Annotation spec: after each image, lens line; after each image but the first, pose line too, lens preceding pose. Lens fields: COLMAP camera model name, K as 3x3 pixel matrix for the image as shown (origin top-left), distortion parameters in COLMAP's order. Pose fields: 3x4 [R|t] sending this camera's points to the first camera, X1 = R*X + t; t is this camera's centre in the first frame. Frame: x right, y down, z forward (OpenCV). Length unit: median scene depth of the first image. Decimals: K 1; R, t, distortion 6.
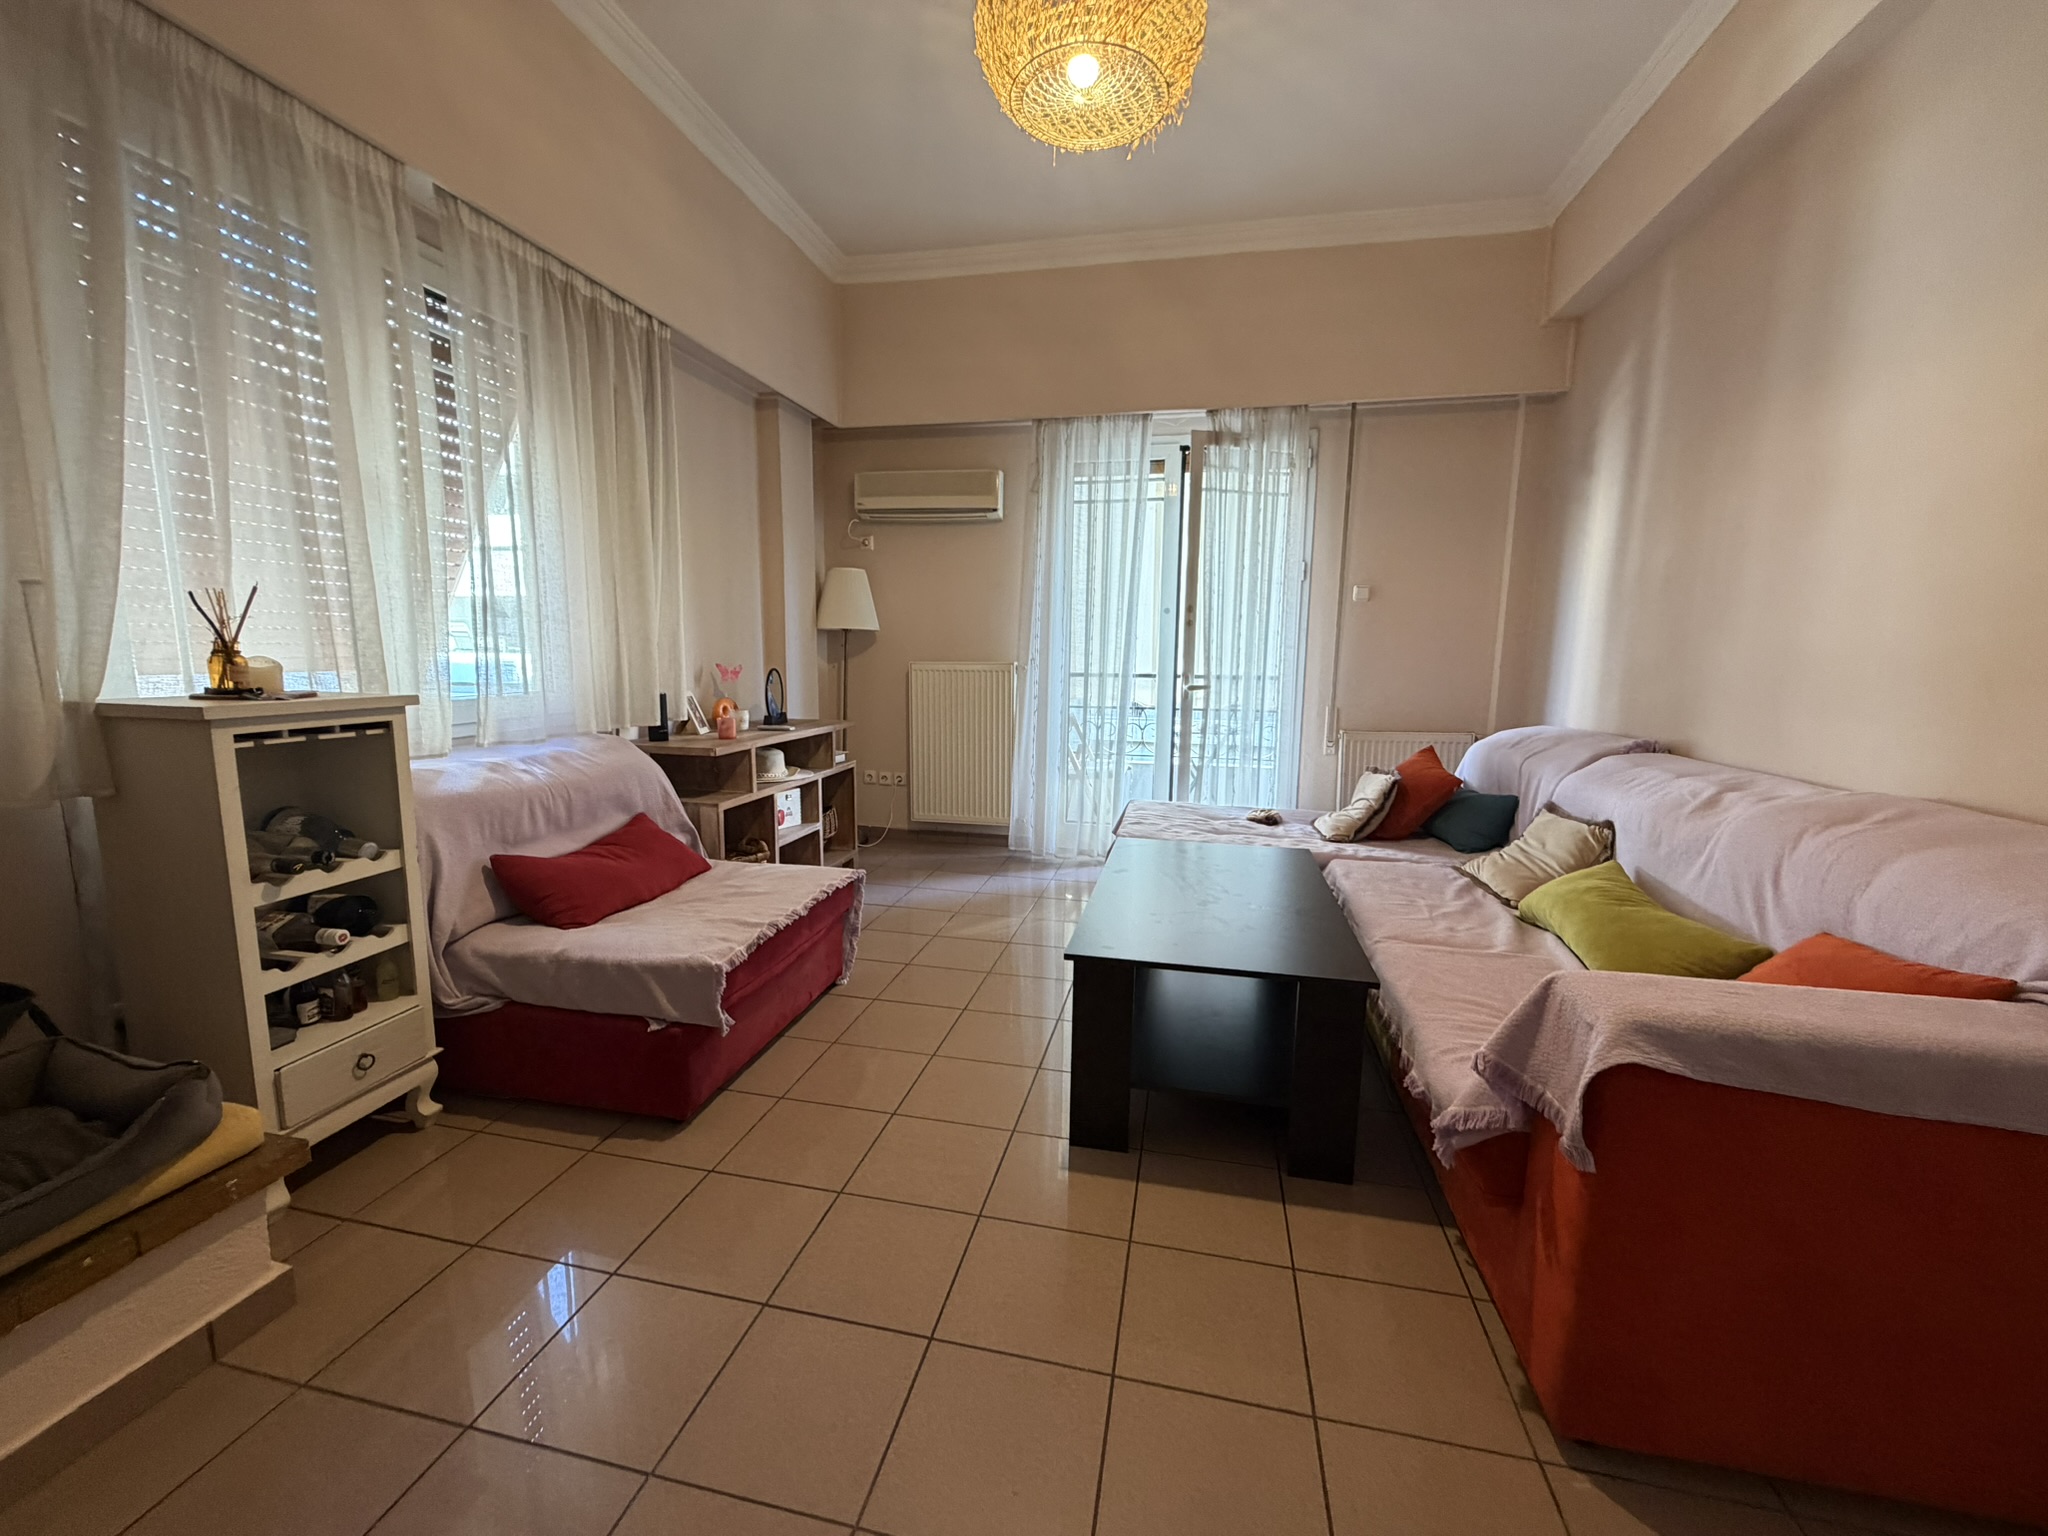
lens RADIAL K [[813.3, 0, 1024.0], [0, 813.3, 768.0], [0, 0, 1]] dist [0.002040, -0.000251]
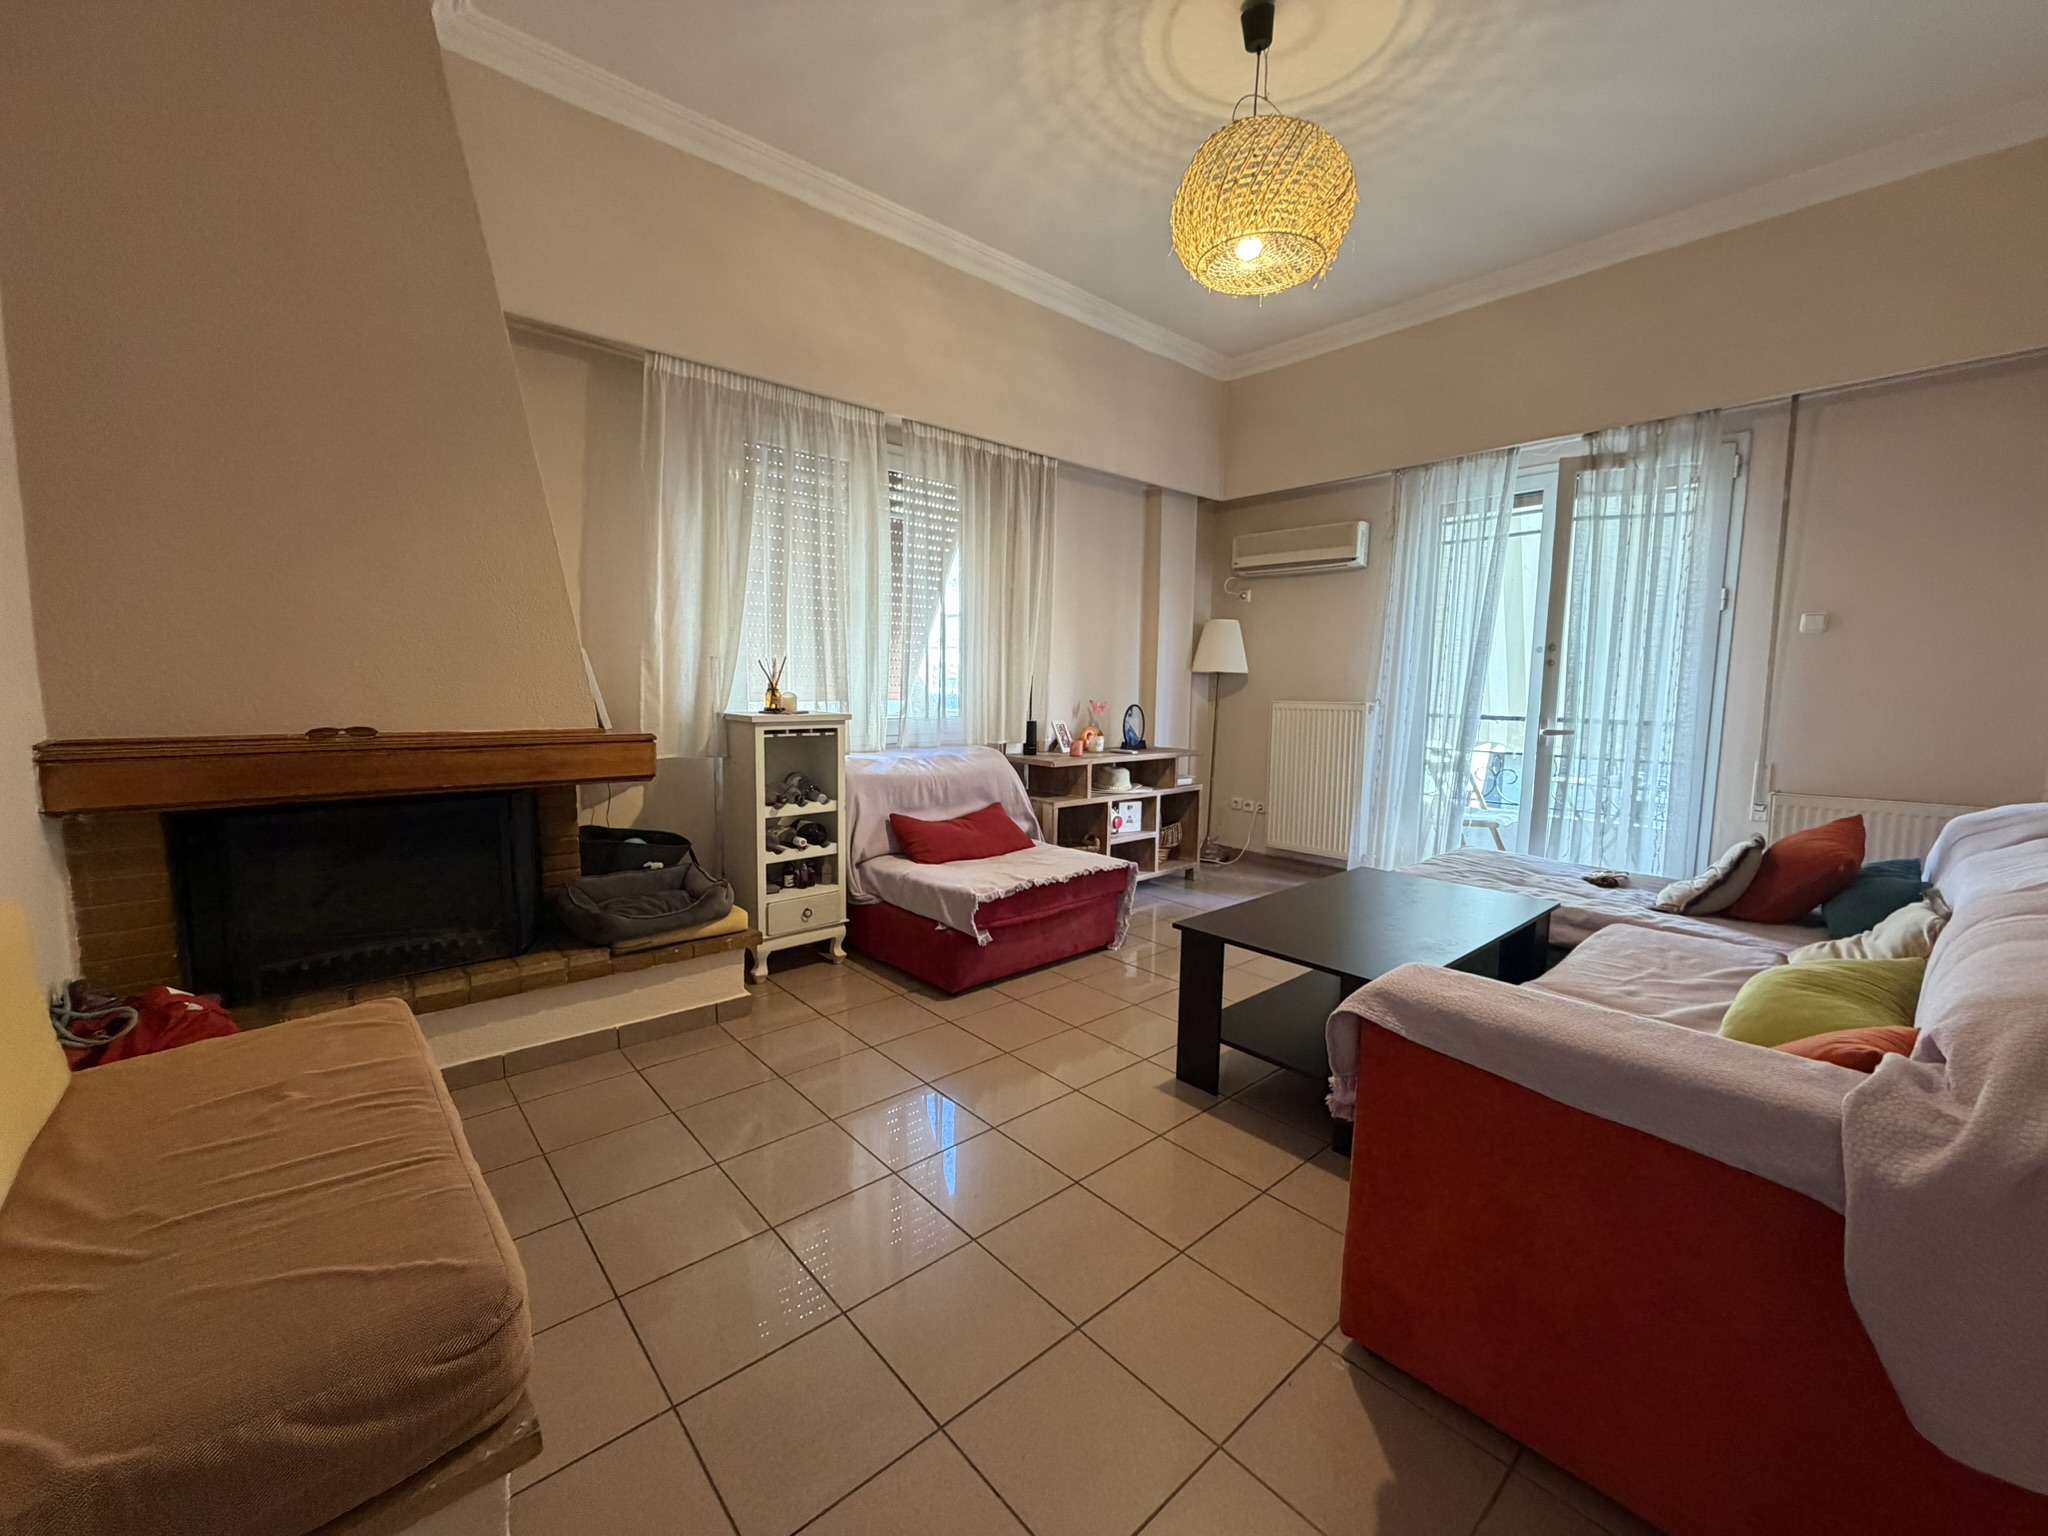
lens RADIAL K [[813.3, 0, 1024.0], [0, 813.3, 768.0], [0, 0, 1]] dist [0.002040, -0.000251]
pose [[0.809598, 0.060716, -0.583836, 0.438140], [-0.088375, 0.995906, -0.018979, 0.019833], [0.580294, 0.066962, 0.811650, -0.153694]]
